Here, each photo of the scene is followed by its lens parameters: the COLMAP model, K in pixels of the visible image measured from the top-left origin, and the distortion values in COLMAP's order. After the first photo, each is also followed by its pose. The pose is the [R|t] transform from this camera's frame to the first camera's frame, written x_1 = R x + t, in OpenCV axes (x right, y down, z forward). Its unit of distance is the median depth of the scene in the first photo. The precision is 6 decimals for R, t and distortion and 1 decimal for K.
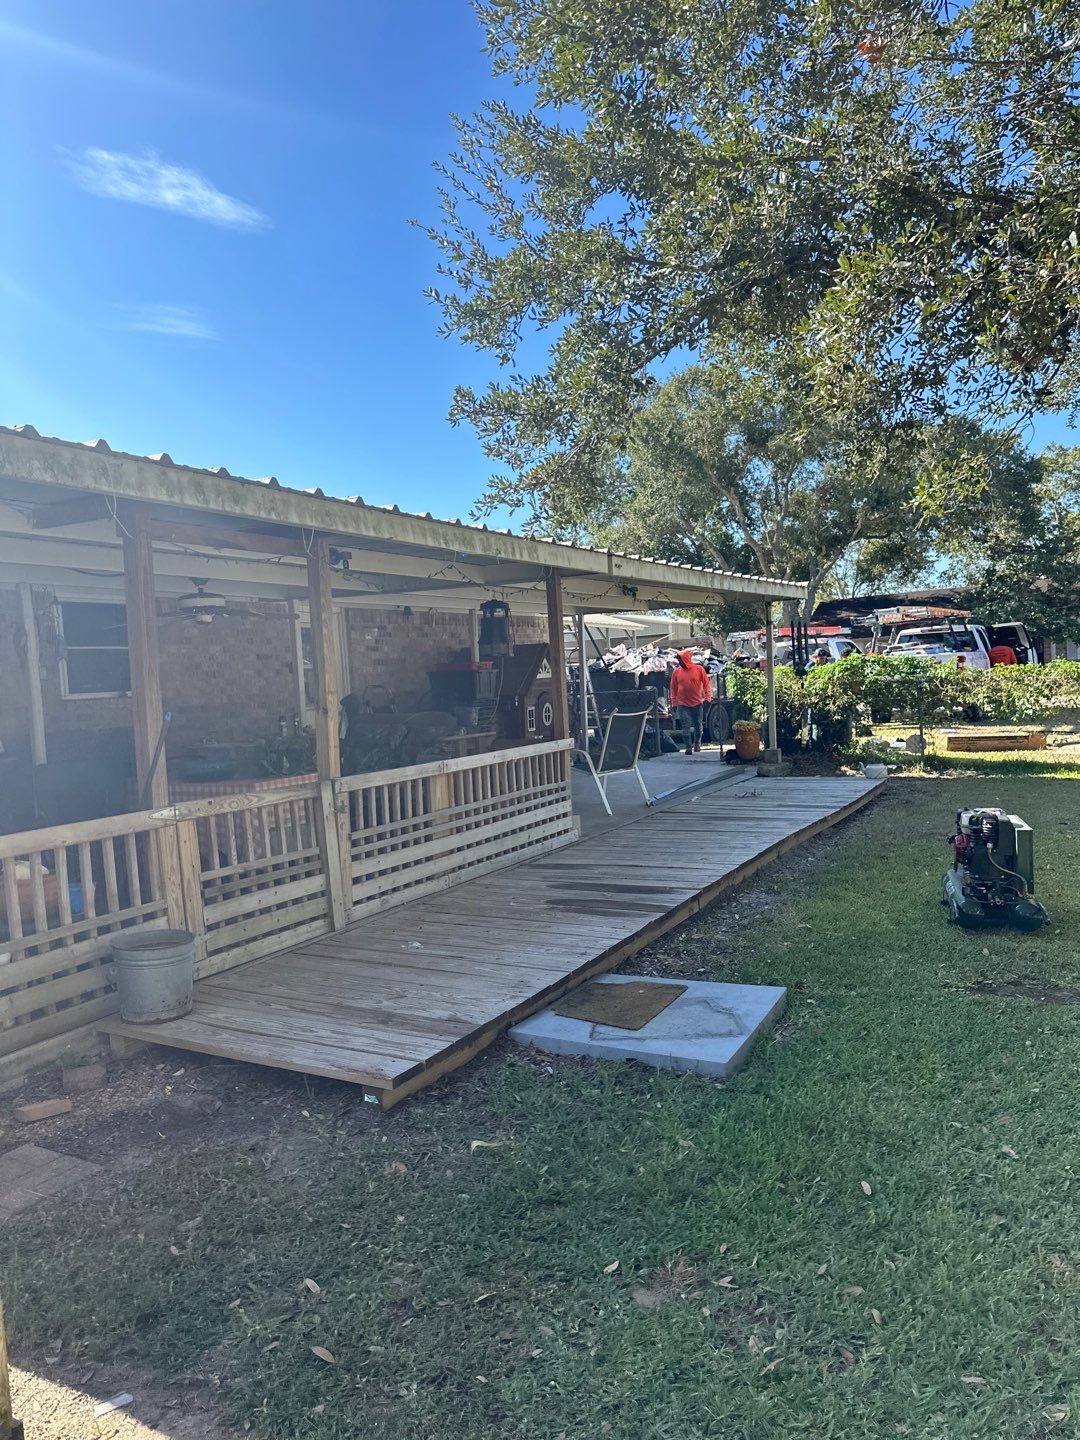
lens RADIAL K [[1024.5, 0, 533.1], [0, 1024.5, 744.4], [0, 0, 1]] dist [0.170167, -0.224395]
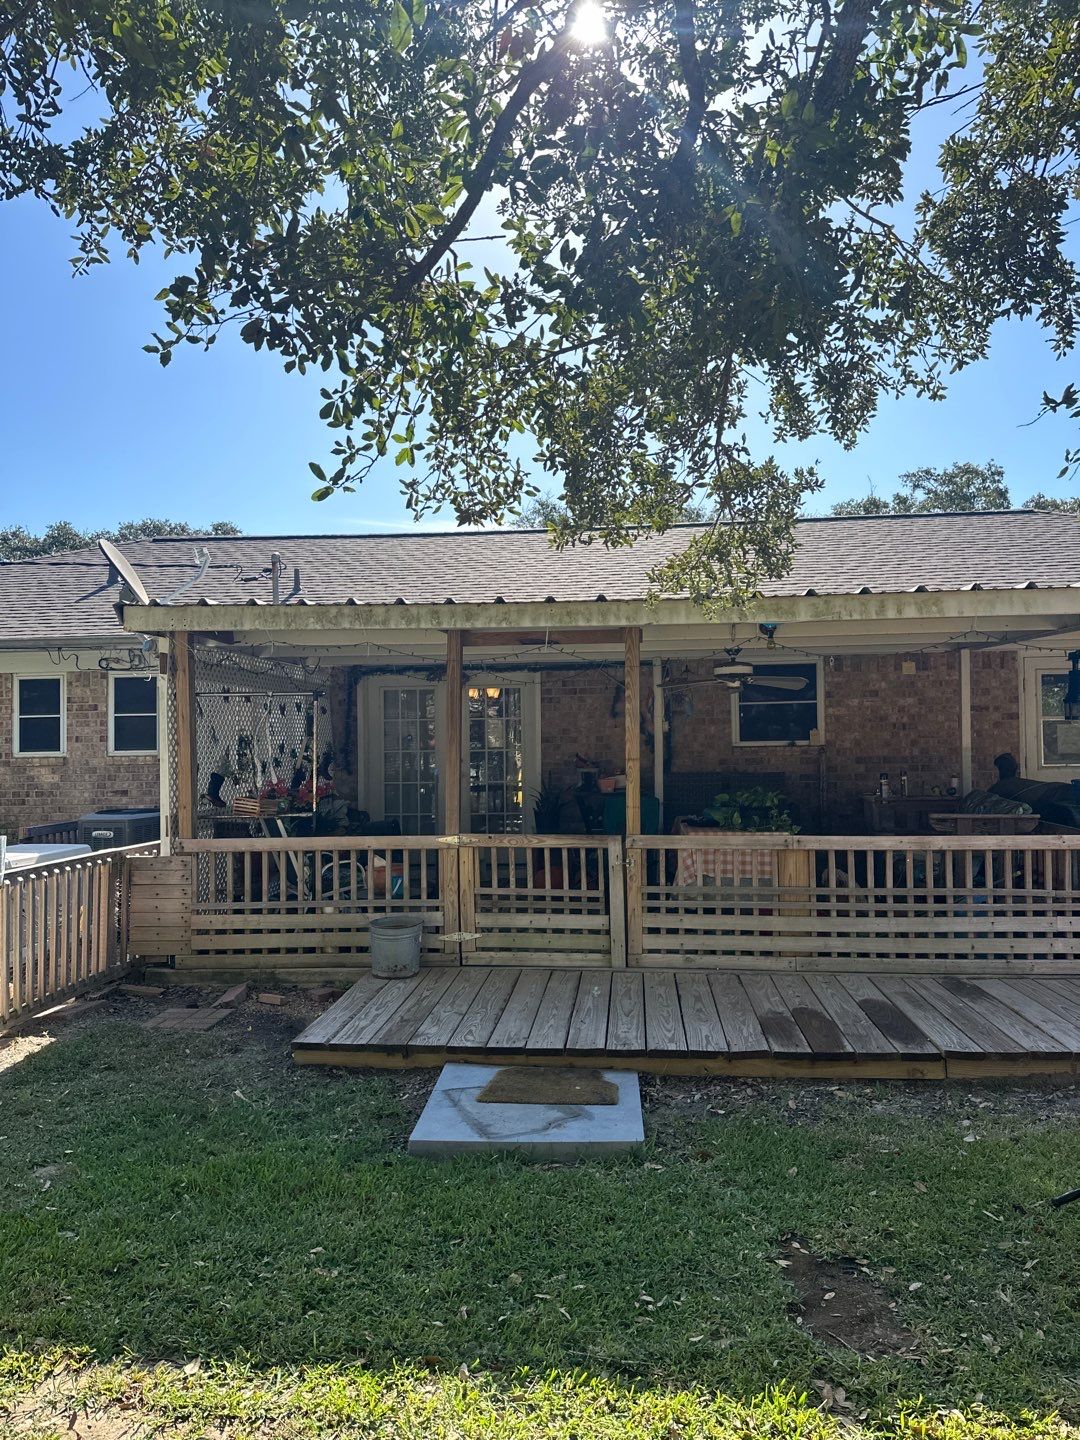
lens RADIAL K [[1024.5, 0, 533.1], [0, 1024.5, 744.4], [0, 0, 1]] dist [0.170167, -0.224395]
pose [[0.397164, 0.055947, -0.916041, 0.871838], [-0.068991, 0.997136, 0.030987, -0.103062], [0.915151, 0.050892, 0.399886, 0.485924]]
